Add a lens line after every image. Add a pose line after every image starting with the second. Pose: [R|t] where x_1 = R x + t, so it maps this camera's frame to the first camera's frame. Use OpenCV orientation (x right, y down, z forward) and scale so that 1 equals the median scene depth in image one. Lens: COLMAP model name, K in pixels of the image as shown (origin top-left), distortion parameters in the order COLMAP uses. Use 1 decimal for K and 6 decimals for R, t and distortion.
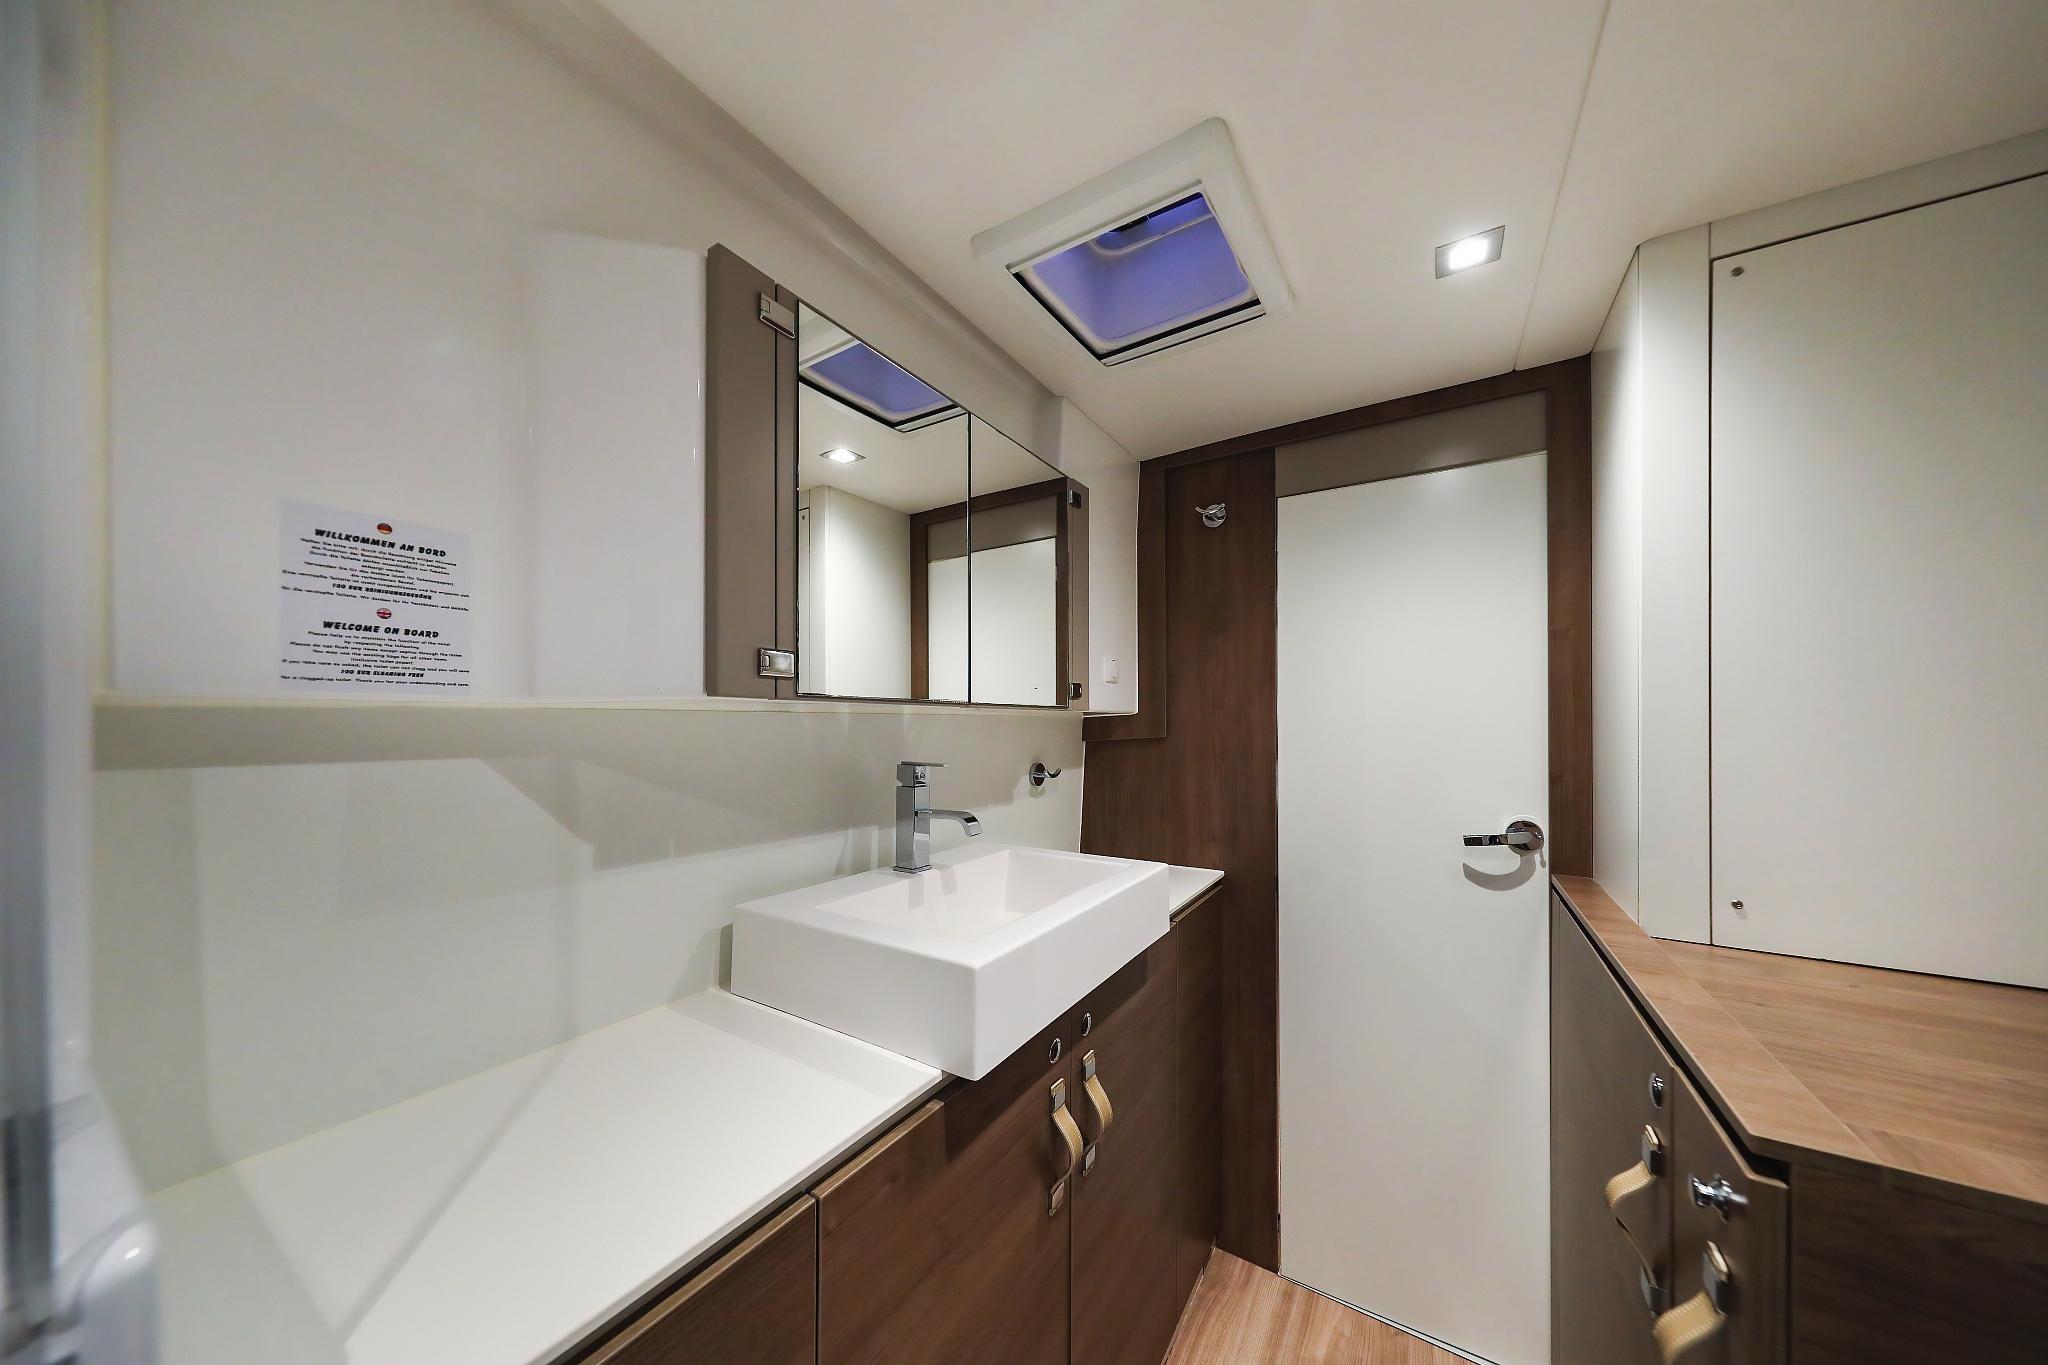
lens RADIAL K [[648.6, 0, 1027.1], [0, 648.6, 703.8], [0, 0, 1]] dist [0.015890, -0.002232]
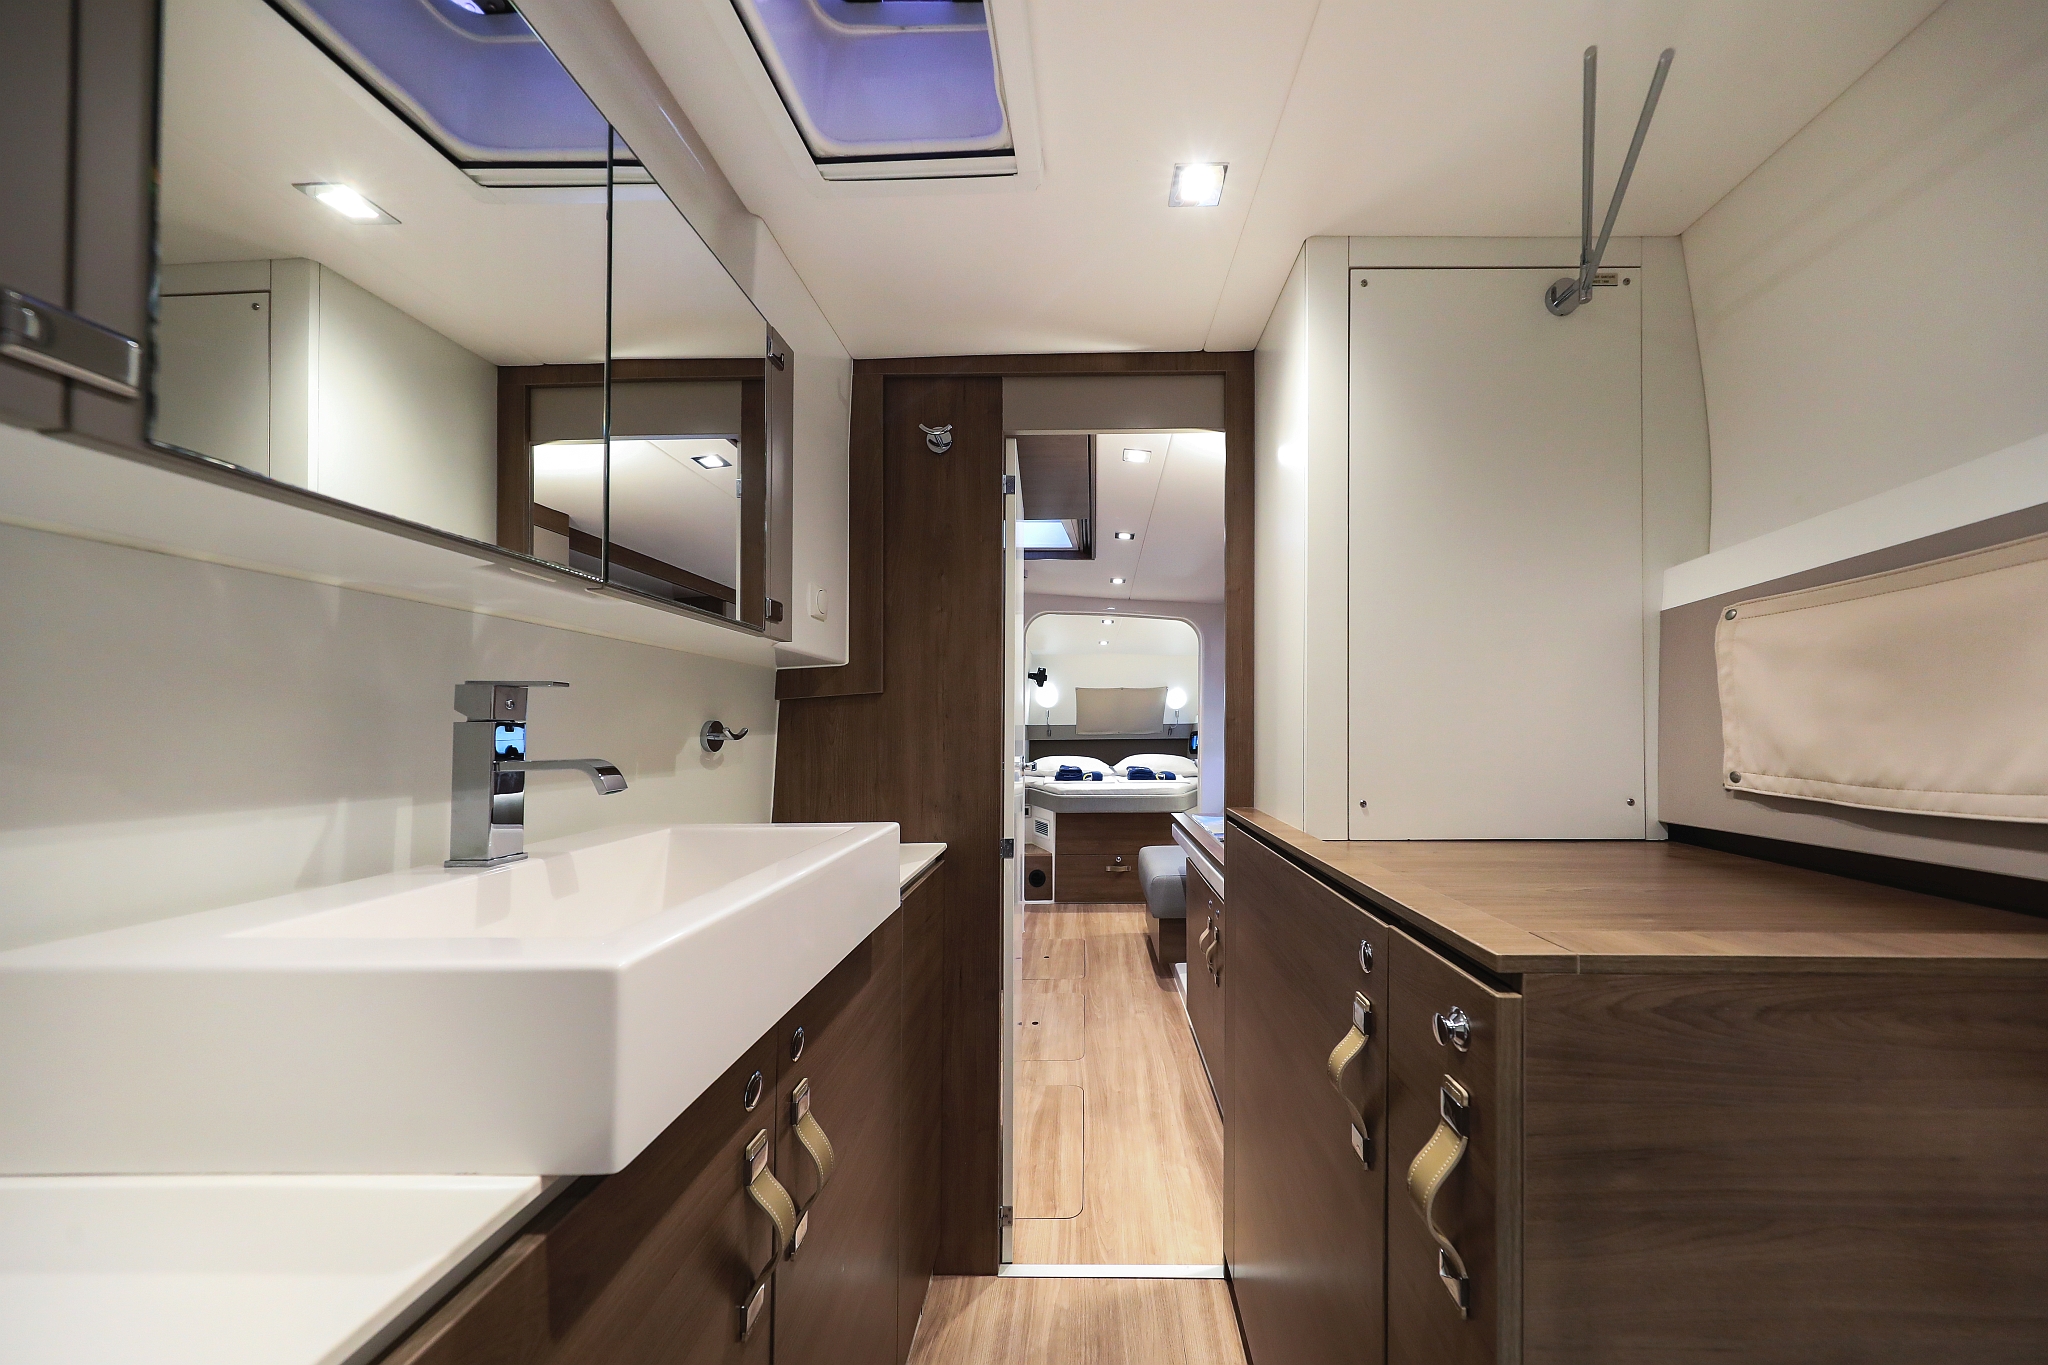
lens RADIAL K [[661.6, 0, 1063.2], [0, 661.6, 690.9], [0, 0, 1]] dist [0.007056, -0.000092]
pose [[0.866251, 0.008099, 0.499543, -0.022800], [0.007544, 0.999543, -0.029287, 0.115013], [-0.499552, 0.029139, 0.865794, 0.187930]]
